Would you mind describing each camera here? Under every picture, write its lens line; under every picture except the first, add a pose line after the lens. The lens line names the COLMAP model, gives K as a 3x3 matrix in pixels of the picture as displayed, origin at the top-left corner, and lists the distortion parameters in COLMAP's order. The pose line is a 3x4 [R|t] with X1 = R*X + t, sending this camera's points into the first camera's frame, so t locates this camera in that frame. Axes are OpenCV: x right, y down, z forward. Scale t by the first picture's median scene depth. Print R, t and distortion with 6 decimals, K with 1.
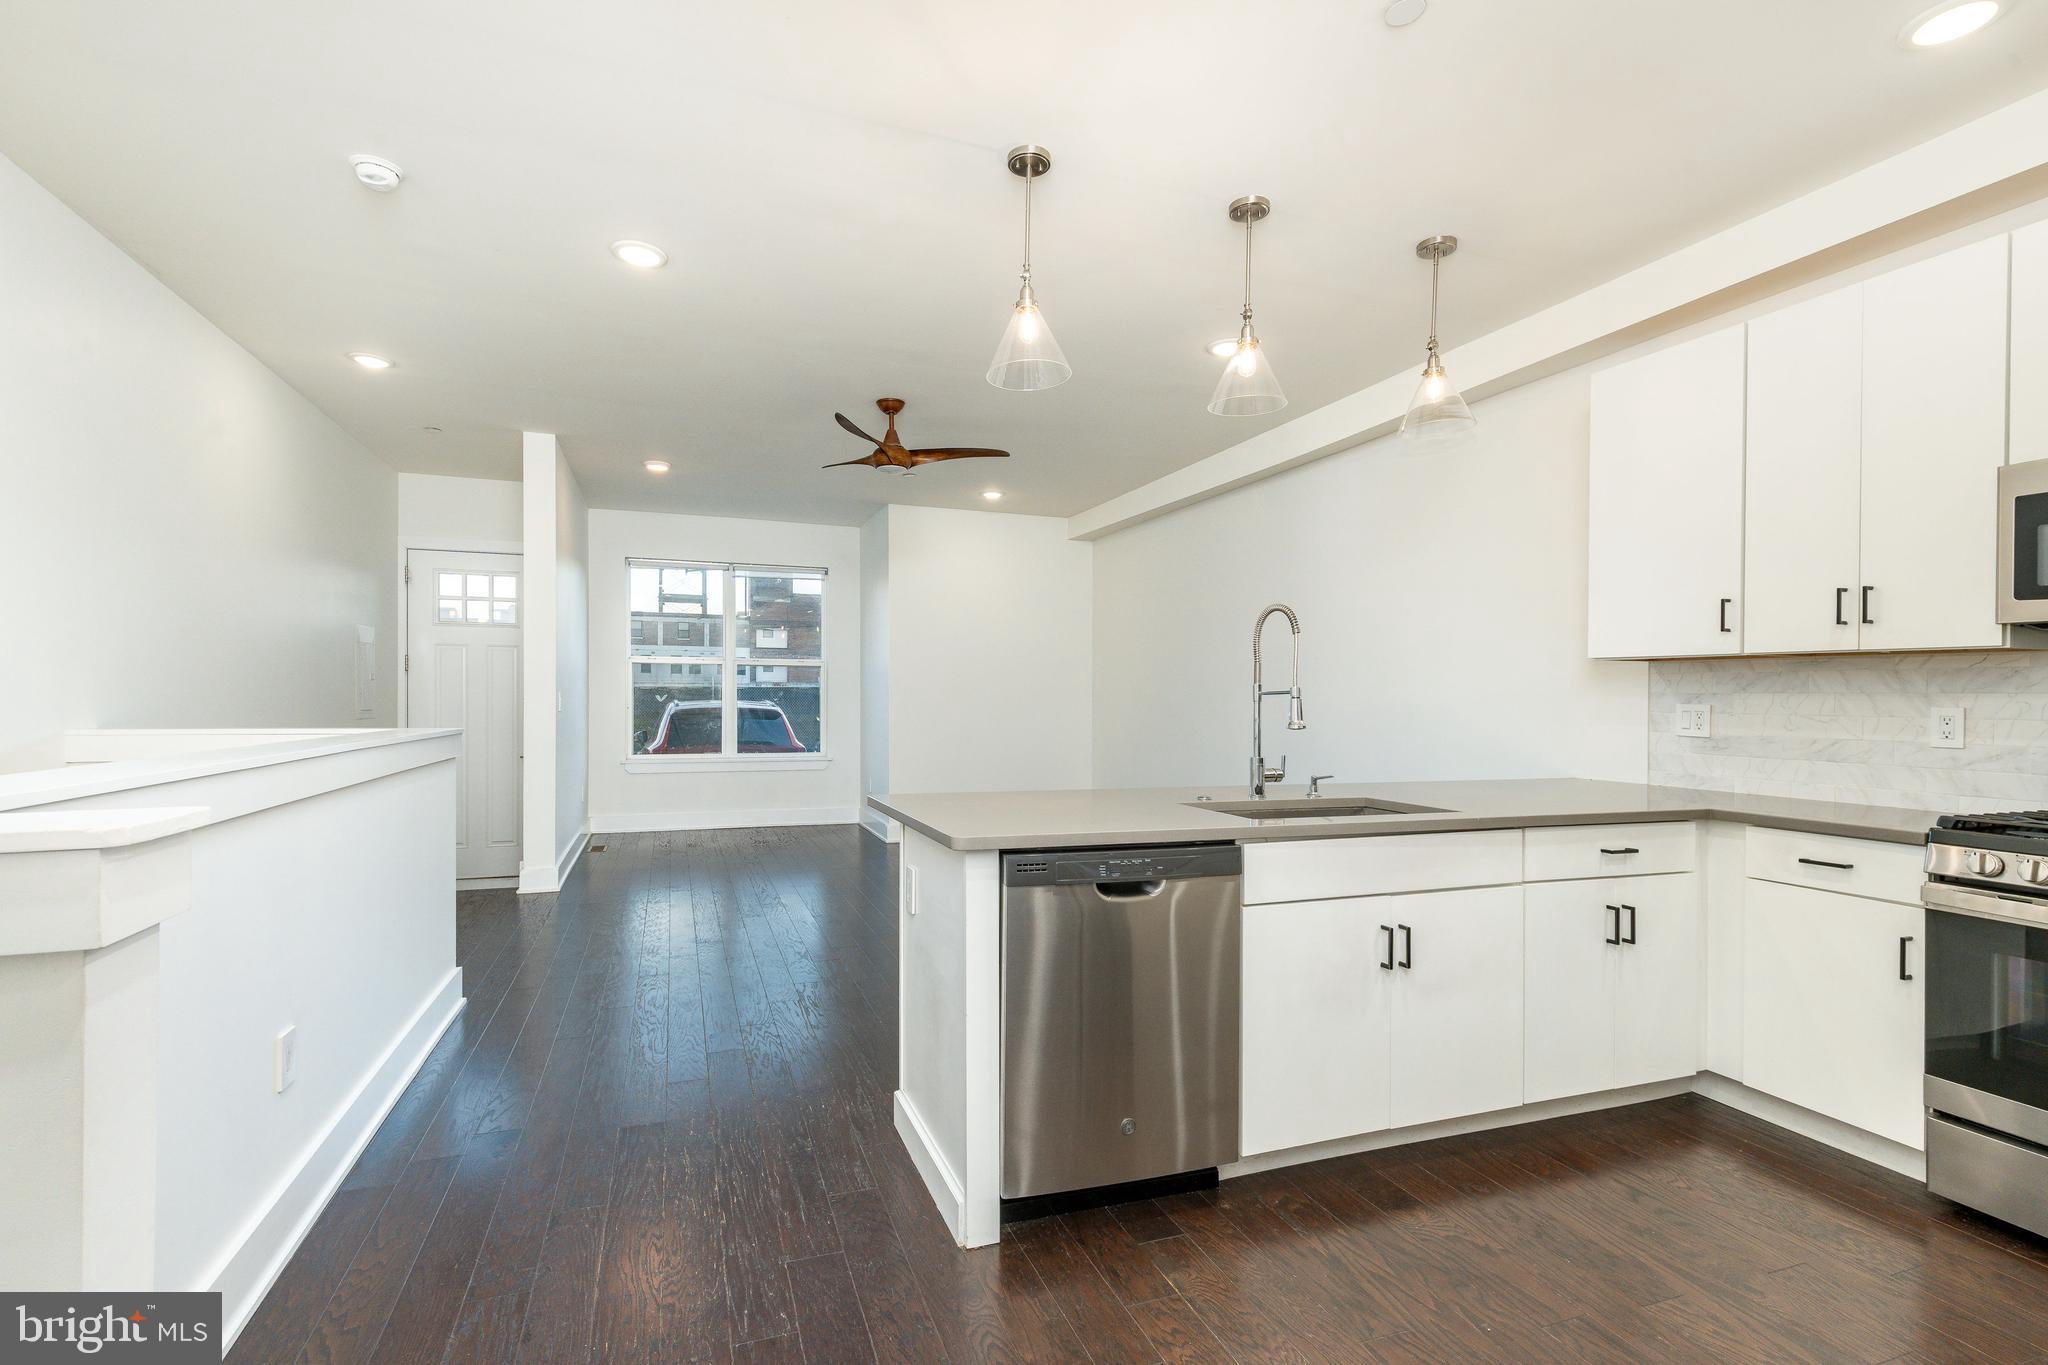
lens RADIAL K [[919.2, 0, 1019.1], [0, 919.2, 701.0], [0, 0, 1]] dist [0.000781, -0.000024]
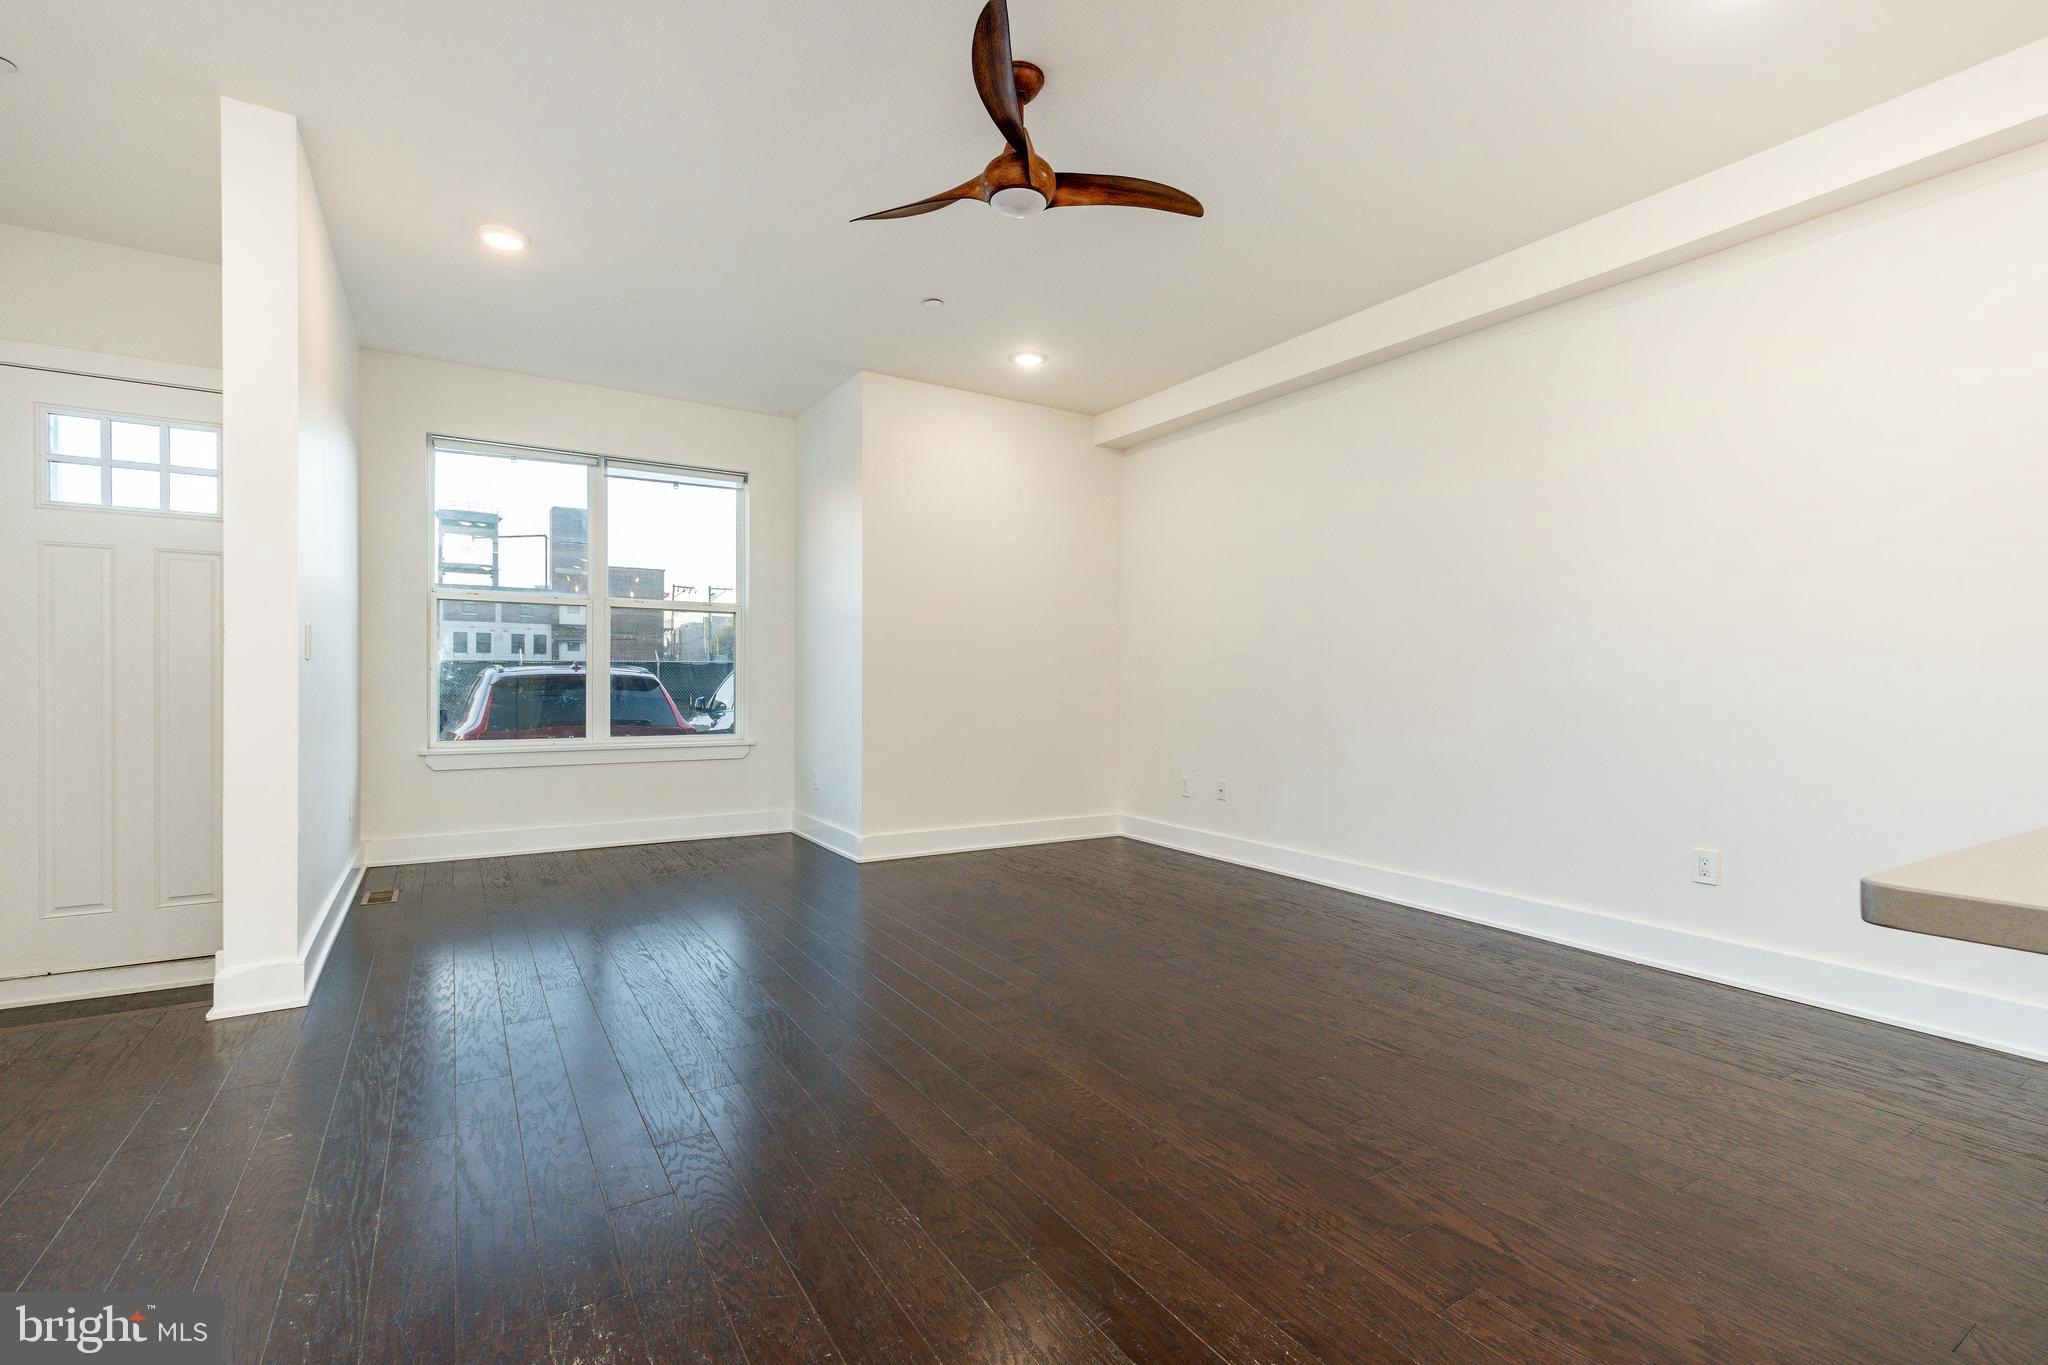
lens RADIAL K [[936.8, 0, 1079.5], [0, 936.8, 686.7], [0, 0, 1]] dist [-0.000090, 0.000406]
pose [[0.974769, -0.001931, 0.223206, -0.378771], [0.000530, 0.999980, 0.006337, 0.047071], [-0.223213, -0.006058, 0.974751, 0.761457]]
